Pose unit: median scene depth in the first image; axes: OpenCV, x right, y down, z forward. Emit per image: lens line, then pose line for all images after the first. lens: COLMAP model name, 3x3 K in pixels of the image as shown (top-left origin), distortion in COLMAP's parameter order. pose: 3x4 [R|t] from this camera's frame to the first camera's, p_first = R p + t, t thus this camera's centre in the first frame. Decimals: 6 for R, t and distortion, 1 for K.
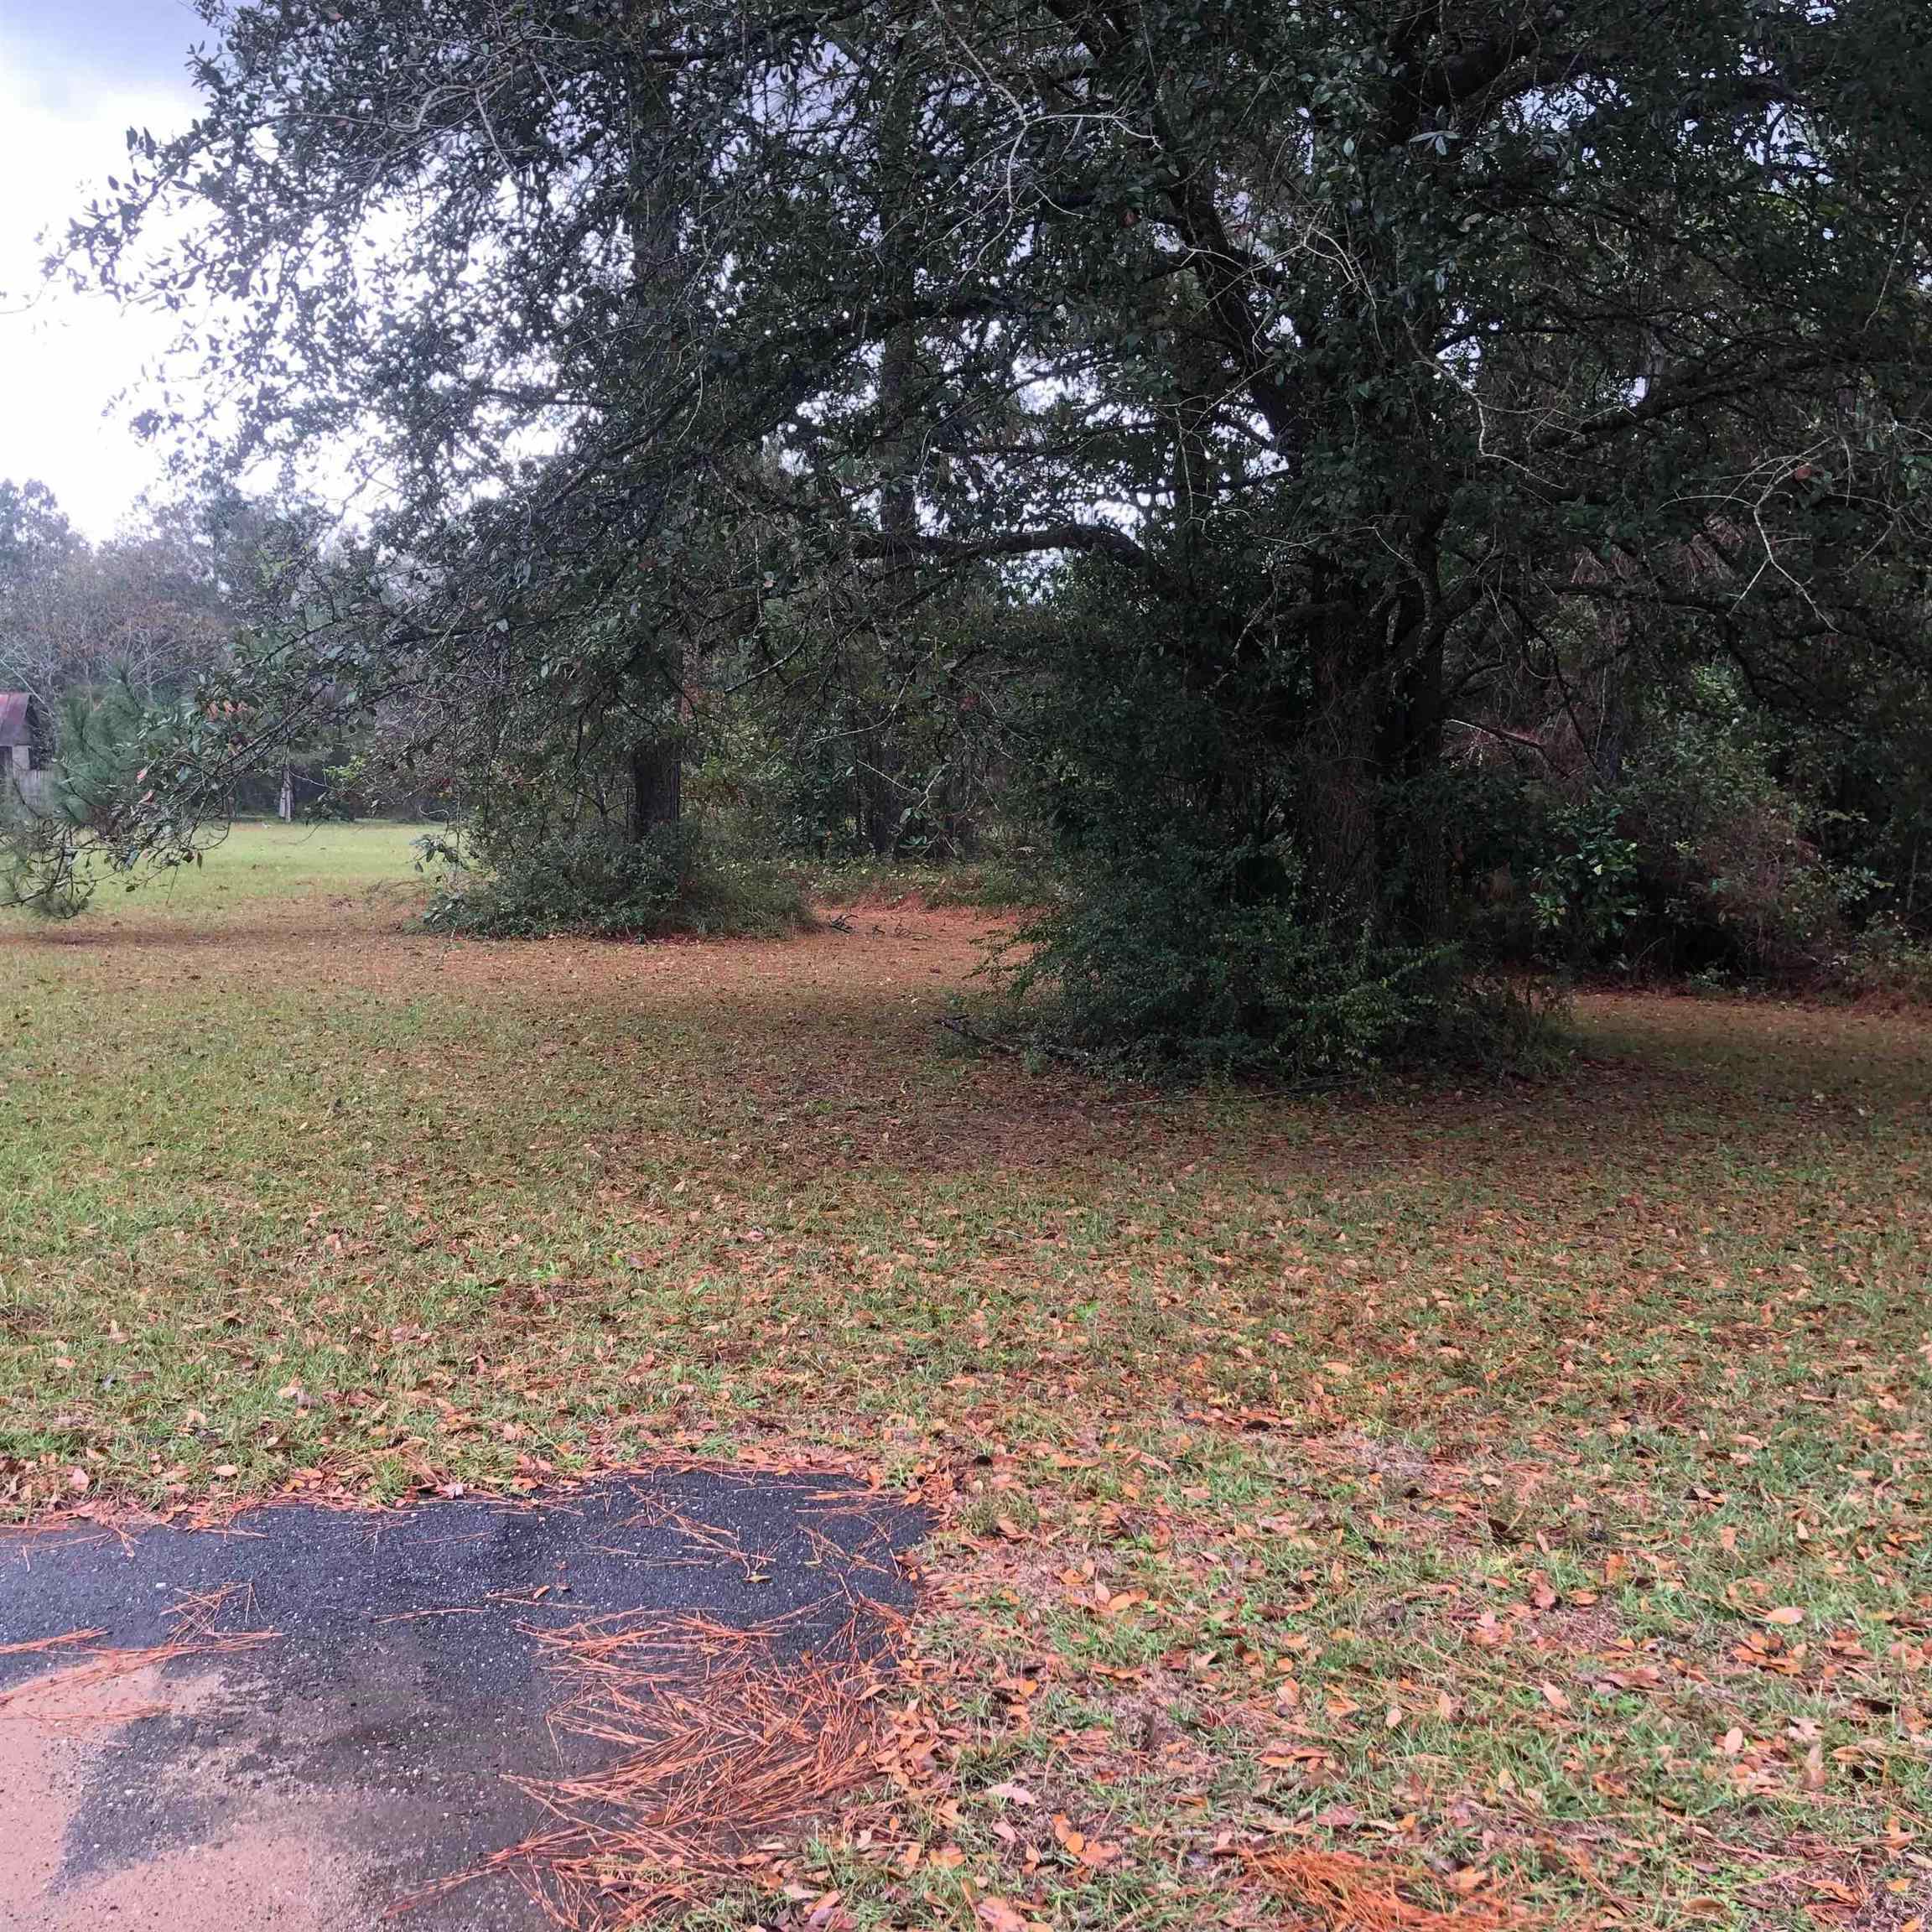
lens RADIAL K [[2031.2, 0, 966.0], [0, 2031.2, 966.0], [0, 0, 1]] dist [0.016586, -0.003968]
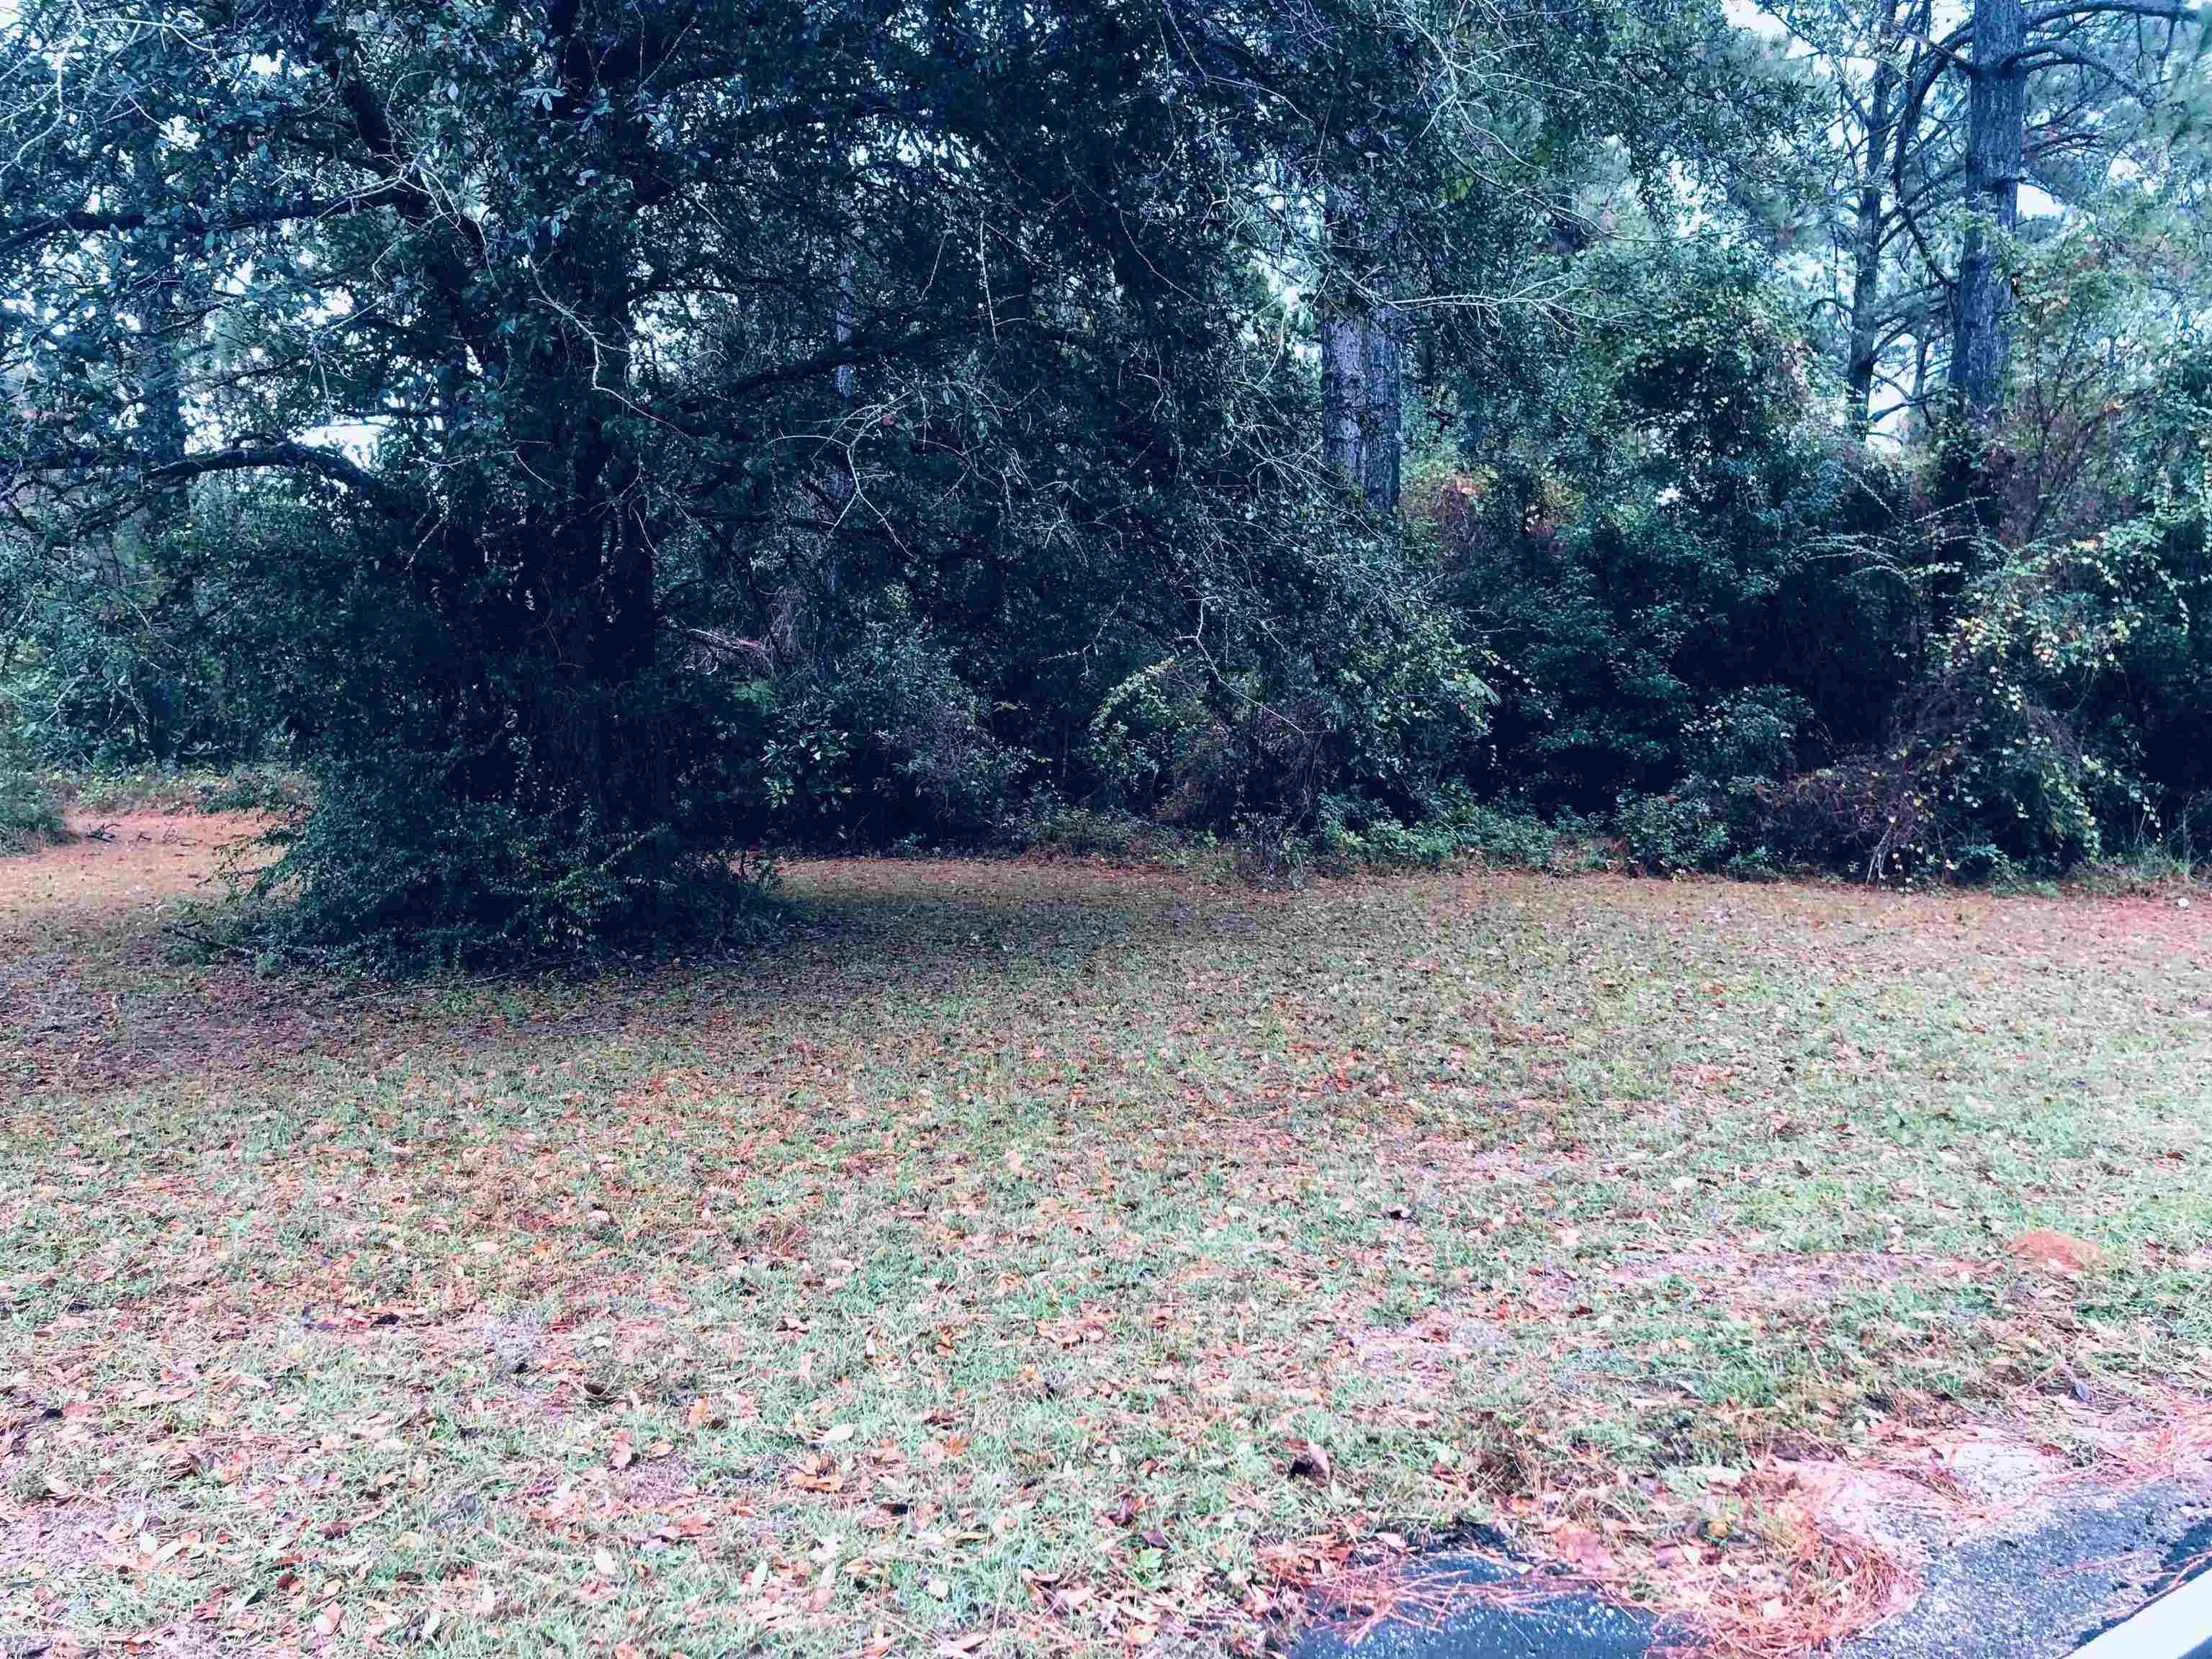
lens RADIAL K [[1653.0, 0, 1109.7], [0, 1653.0, 847.6], [0, 0, 1]] dist [0.014356, -0.028483]
pose [[0.920815, -0.058003, 0.385662, 0.174682], [0.053163, 0.998316, 0.023212, -0.013477], [-0.386359, -0.000871, 0.922348, 0.086588]]
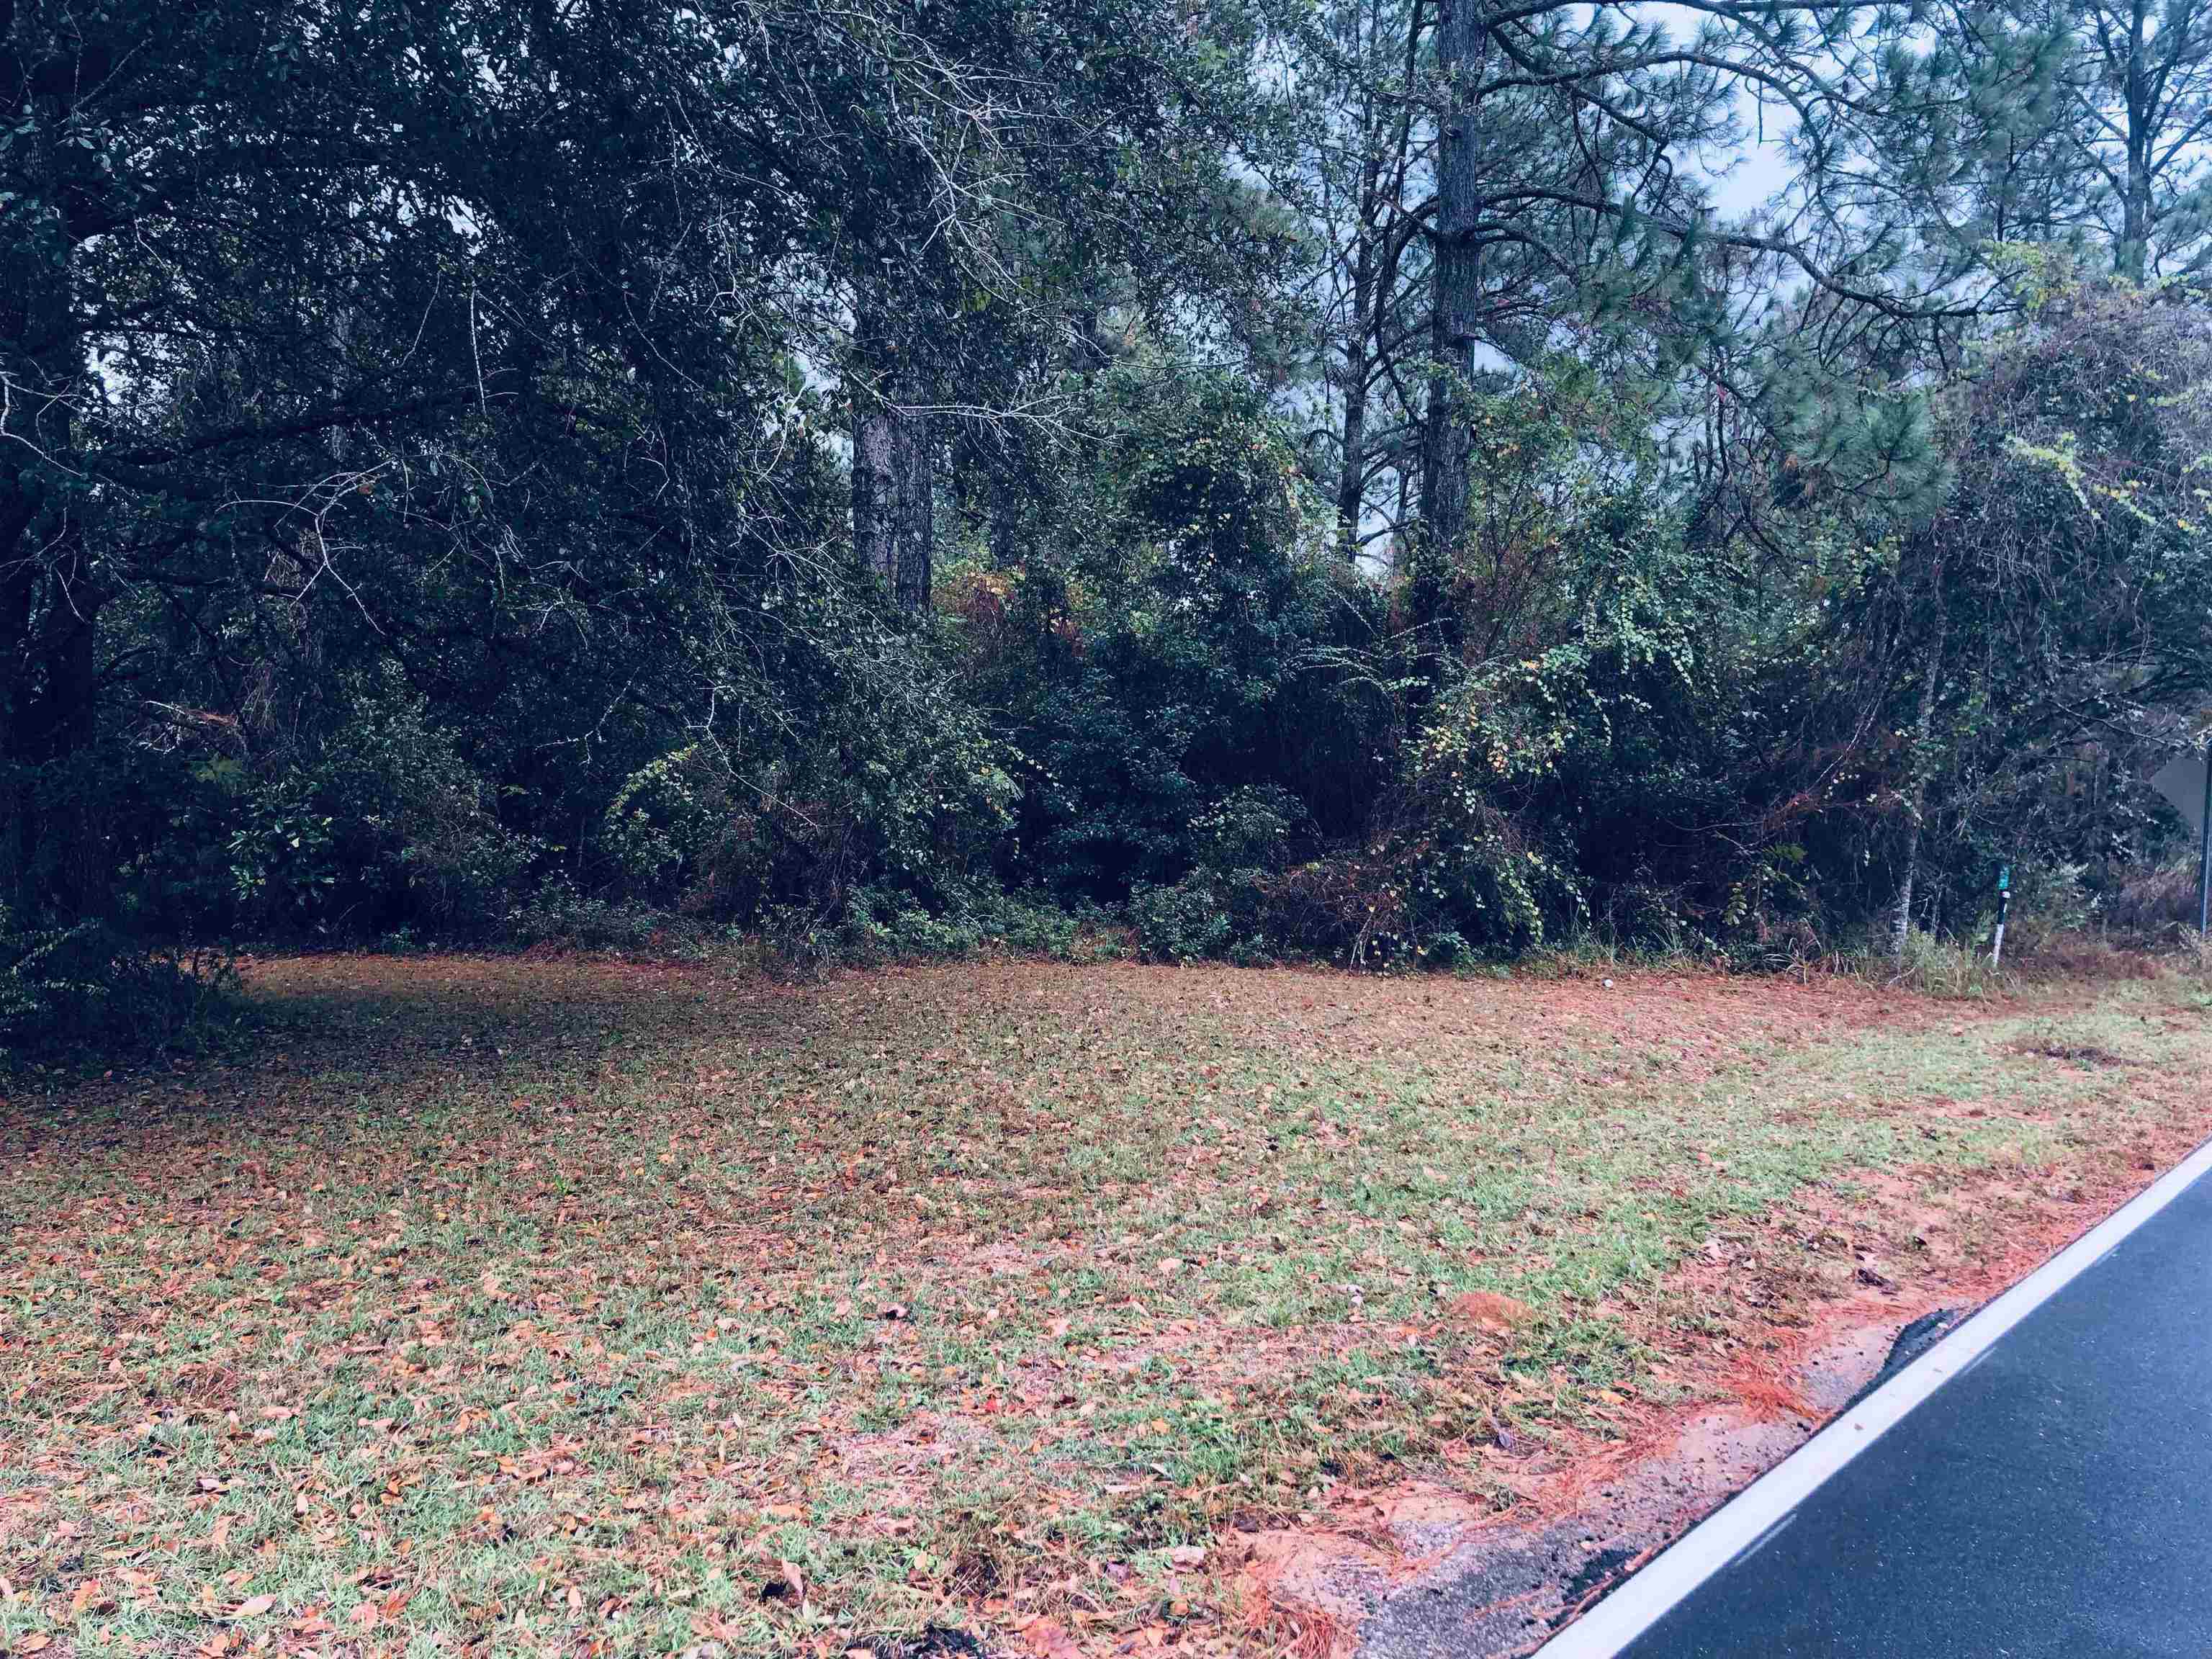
lens RADIAL K [[1653.0, 0, 1109.7], [0, 1653.0, 847.6], [0, 0, 1]] dist [0.014356, -0.028483]
pose [[0.788373, -0.032493, 0.614339, 0.207135], [0.052094, 0.998544, -0.014037, -0.018097], [-0.612988, 0.043070, 0.788918, 0.068532]]
